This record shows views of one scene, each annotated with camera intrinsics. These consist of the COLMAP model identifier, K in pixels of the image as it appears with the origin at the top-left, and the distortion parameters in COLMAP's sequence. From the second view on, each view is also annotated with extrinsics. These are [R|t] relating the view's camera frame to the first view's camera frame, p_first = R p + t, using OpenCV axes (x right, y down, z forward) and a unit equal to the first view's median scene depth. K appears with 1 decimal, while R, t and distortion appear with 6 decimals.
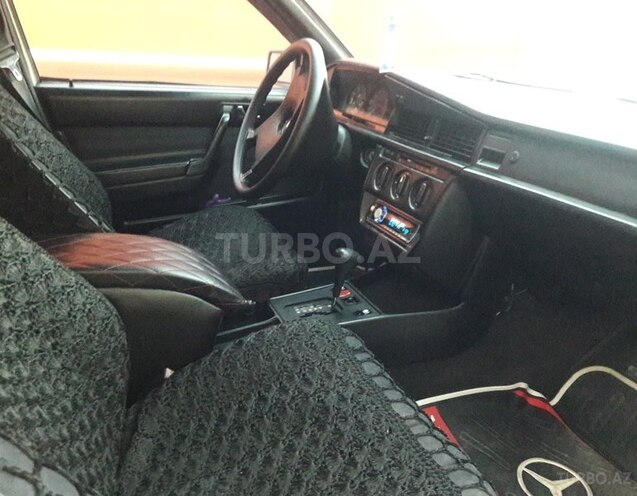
lens RADIAL K [[591.9, 0, 318.5], [0, 591.9, 248.0], [0, 0, 1]] dist [0.116590, -0.390738]
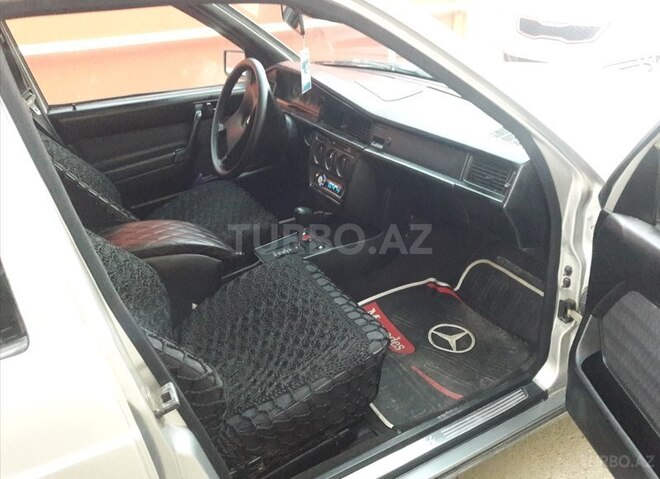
lens RADIAL K [[633.8, 0, 376.3], [0, 633.8, 219.7], [0, 0, 1]] dist [0.144441, -0.478081]
pose [[0.984127, -0.147674, 0.098418, 0.074693], [0.141461, 0.987646, 0.067405, -0.051138], [-0.107156, -0.052413, 0.992860, -0.614577]]
